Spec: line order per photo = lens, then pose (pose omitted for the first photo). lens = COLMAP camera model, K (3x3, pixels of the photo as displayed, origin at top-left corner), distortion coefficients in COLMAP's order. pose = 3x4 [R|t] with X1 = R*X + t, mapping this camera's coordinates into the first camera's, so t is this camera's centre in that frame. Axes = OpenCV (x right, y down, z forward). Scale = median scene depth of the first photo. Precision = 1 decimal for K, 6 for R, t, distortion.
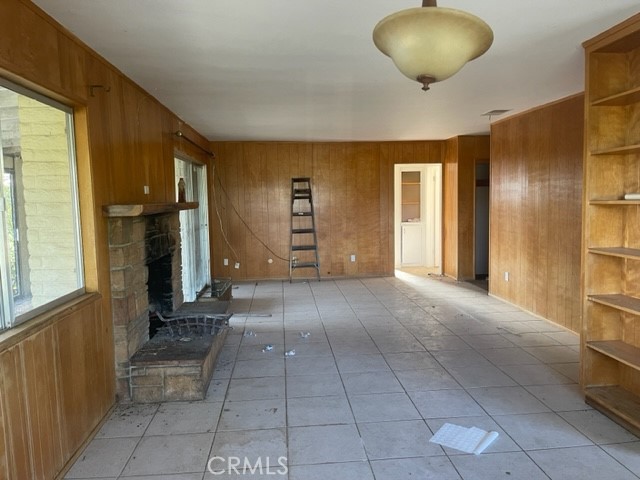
lens RADIAL K [[484.8, 0, 319.7], [0, 484.8, 240.7], [0, 0, 1]] dist [0.063853, -0.071429]
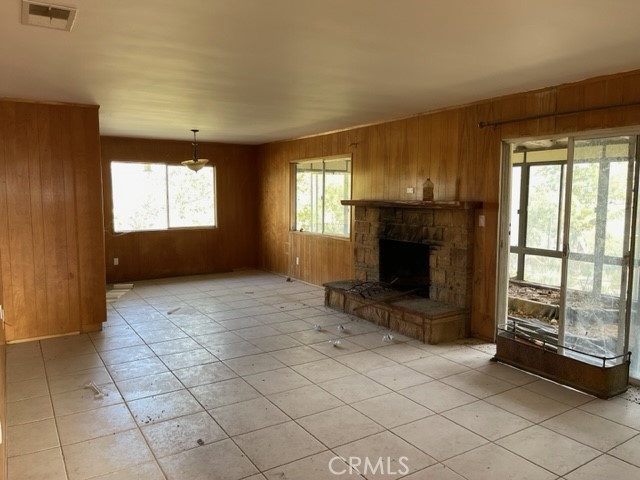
lens RADIAL K [[484.8, 0, 319.3], [0, 484.8, 239.3], [0, 0, 1]] dist [0.063853, -0.071429]
pose [[-0.886263, 0.064520, -0.458666, 0.445130], [-0.022121, 0.983225, 0.181053, -0.188511], [0.462654, 0.170607, -0.869968, 1.888048]]
